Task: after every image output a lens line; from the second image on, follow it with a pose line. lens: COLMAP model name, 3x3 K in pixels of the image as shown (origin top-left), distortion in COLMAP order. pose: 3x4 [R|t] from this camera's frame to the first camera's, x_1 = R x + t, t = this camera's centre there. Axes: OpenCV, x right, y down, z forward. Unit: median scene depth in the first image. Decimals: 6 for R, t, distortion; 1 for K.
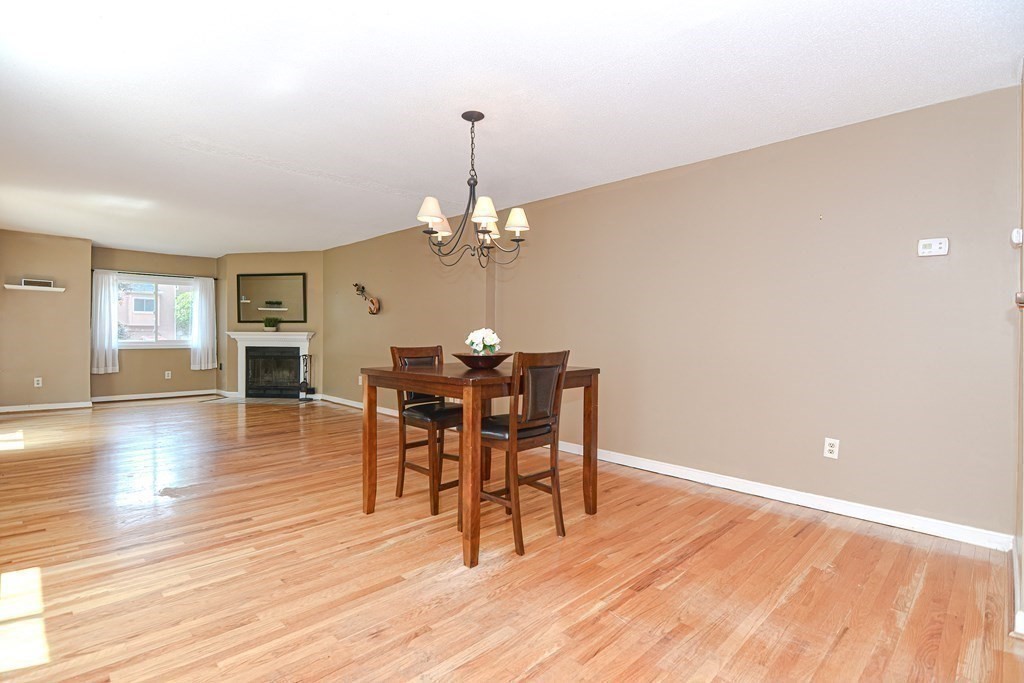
lens RADIAL K [[498.3, 0, 514.1], [0, 498.3, 338.7], [0, 0, 1]] dist [0.002668, -0.006868]
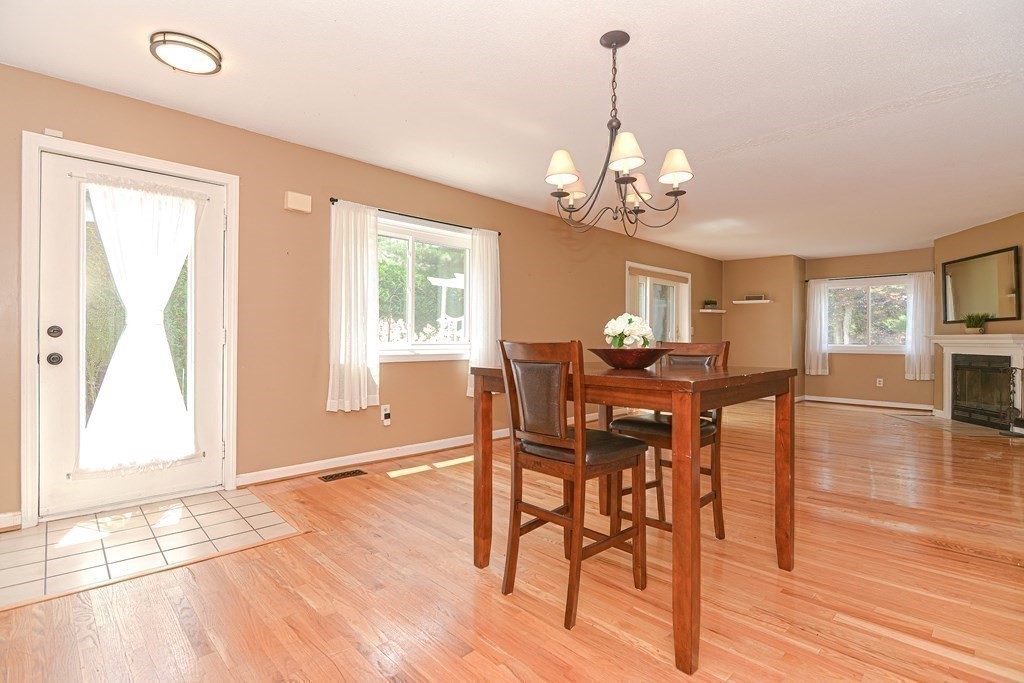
lens RADIAL K [[498.3, 0, 508.9], [0, 498.3, 338.3], [0, 0, 1]] dist [0.002668, -0.006868]
pose [[-0.008876, -0.007206, -0.999935, 0.254515], [-0.016227, 0.999843, -0.007062, 0.008339], [0.999829, 0.016163, -0.008991, 0.322199]]
